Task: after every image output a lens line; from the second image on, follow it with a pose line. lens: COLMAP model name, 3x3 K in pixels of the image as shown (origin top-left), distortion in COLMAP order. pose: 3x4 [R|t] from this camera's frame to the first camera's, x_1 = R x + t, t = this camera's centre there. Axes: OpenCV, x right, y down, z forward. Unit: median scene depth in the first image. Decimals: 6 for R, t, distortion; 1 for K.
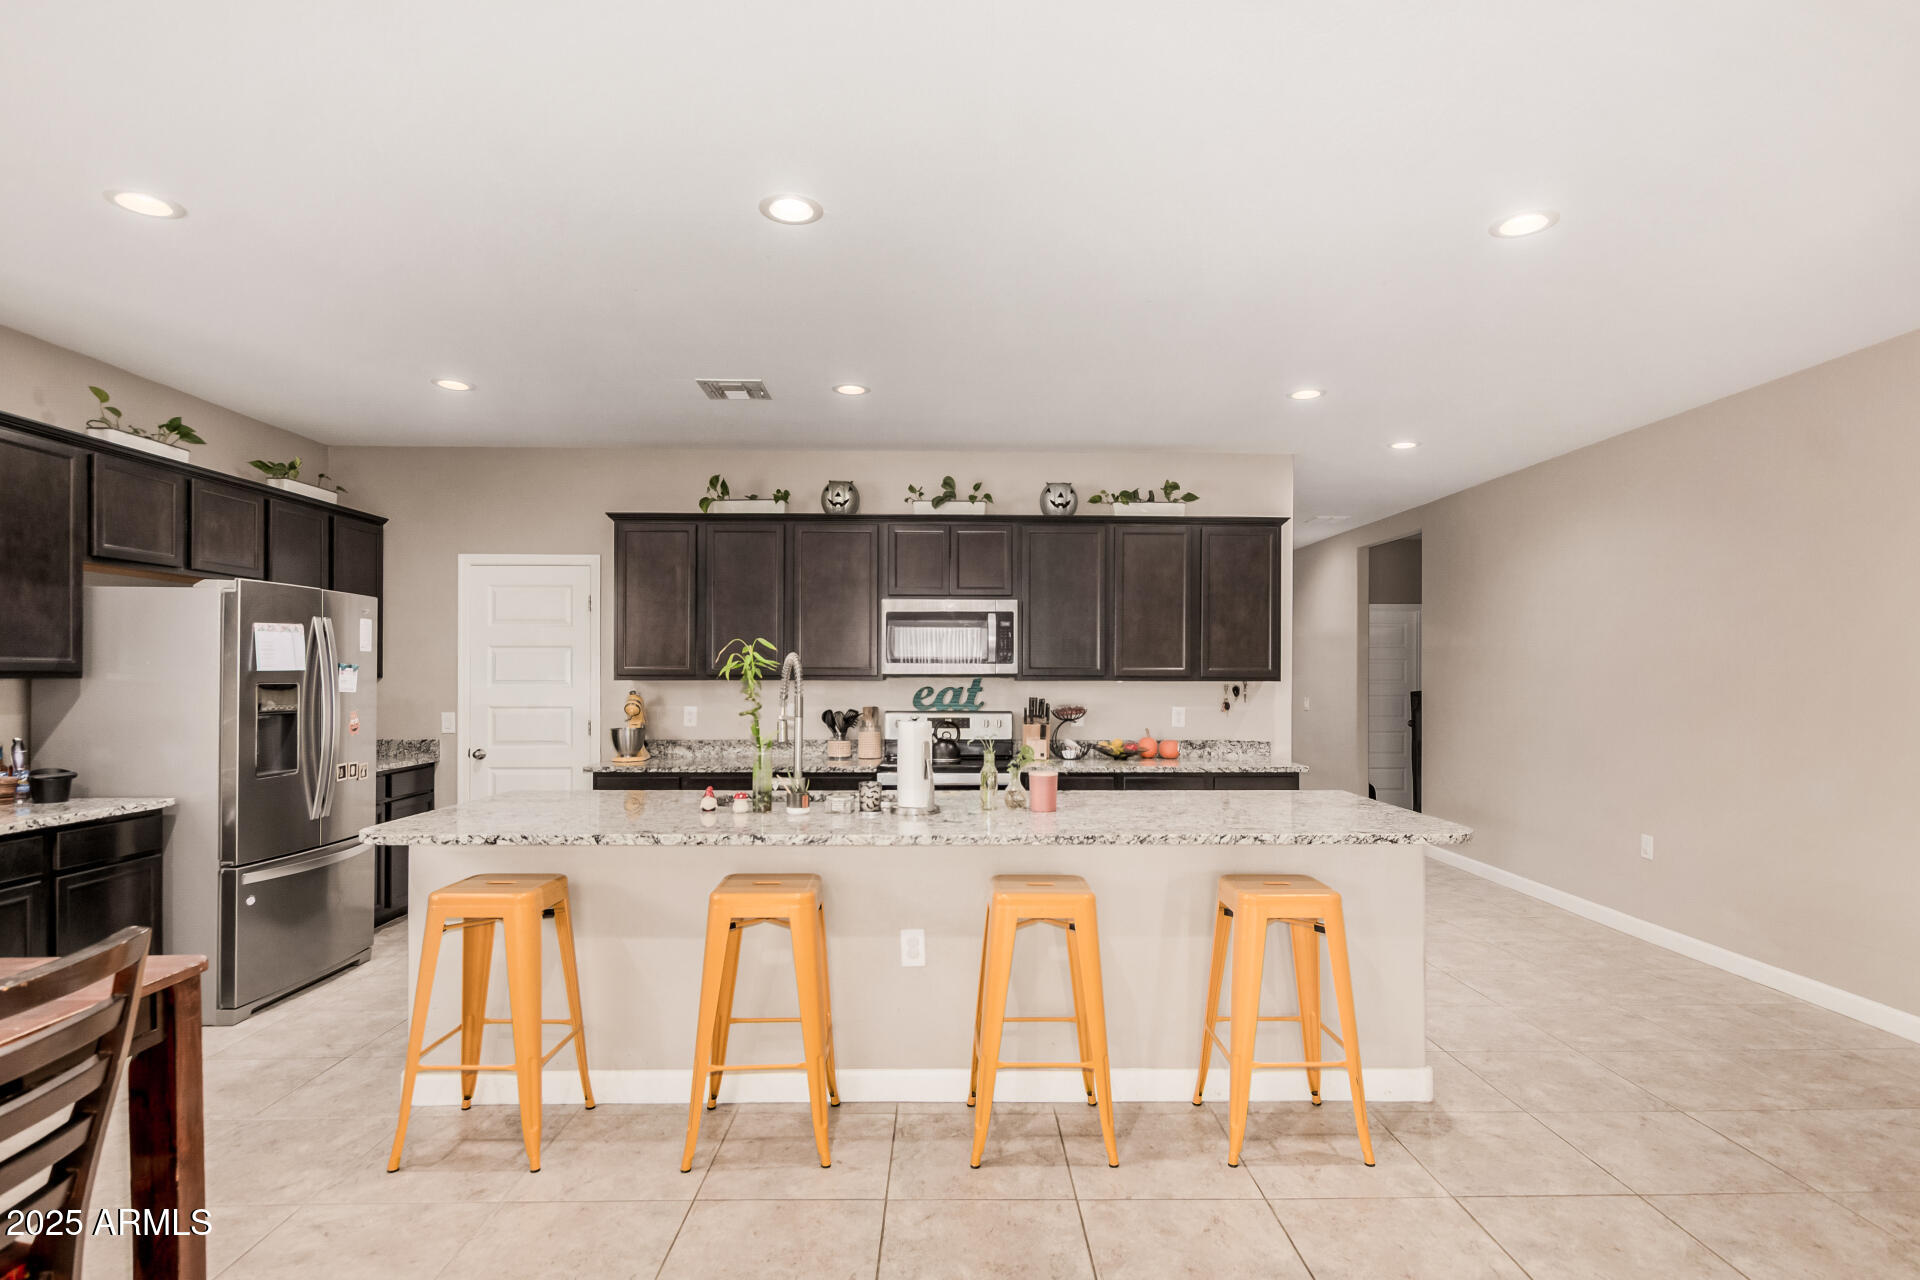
lens RADIAL K [[976.4, 0, 970.6], [0, 976.4, 677.7], [0, 0, 1]] dist [-0.003167, -0.000147]
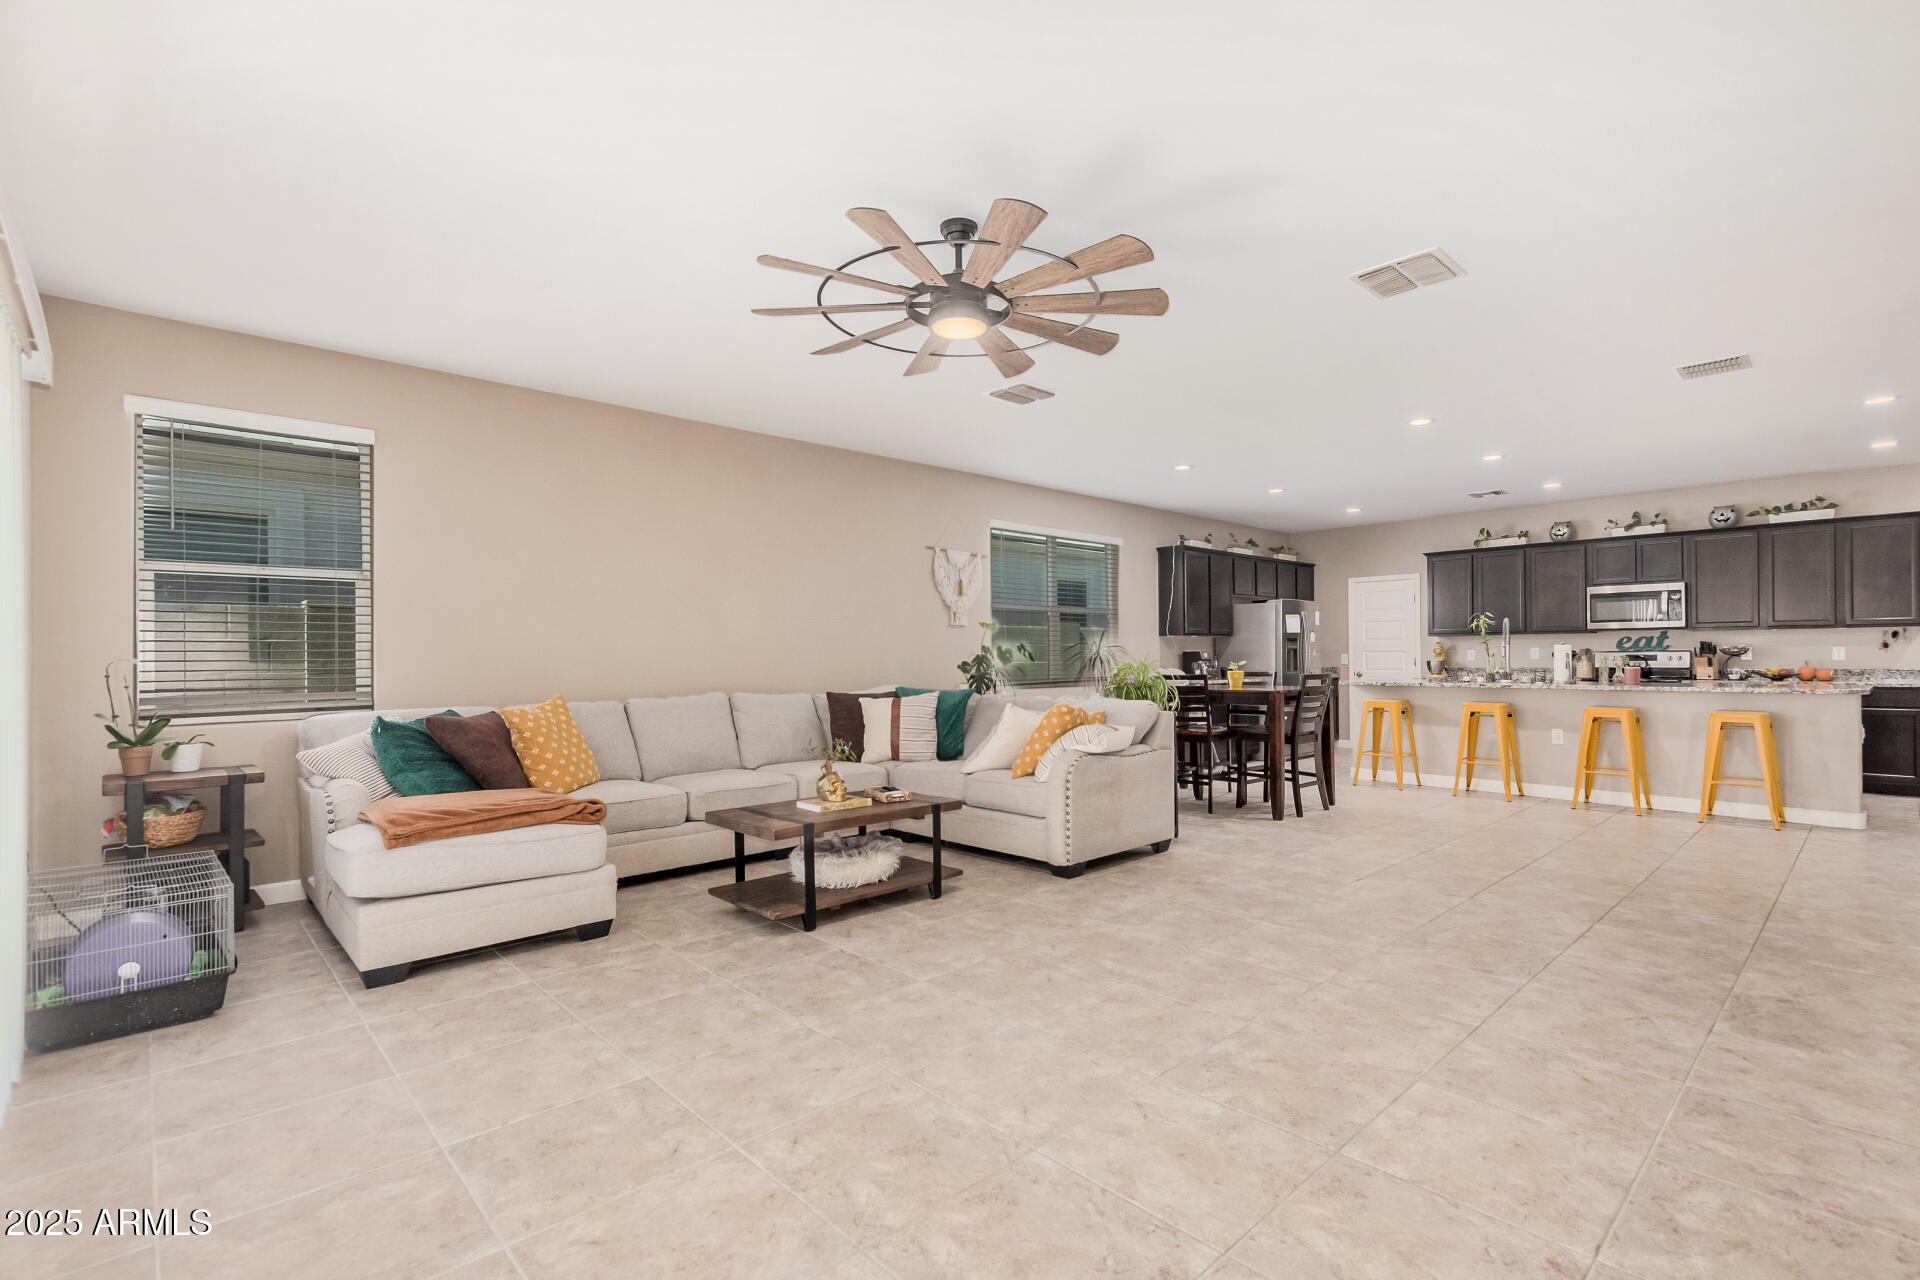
lens RADIAL K [[882.5, 0, 958.0], [0, 882.5, 651.8], [0, 0, 1]] dist [0.001182, -0.001099]
pose [[0.664190, -0.010621, -0.747489, 0.338451], [0.007557, 0.999943, -0.007494, 0.039770], [0.747526, -0.000672, 0.664232, -0.899516]]
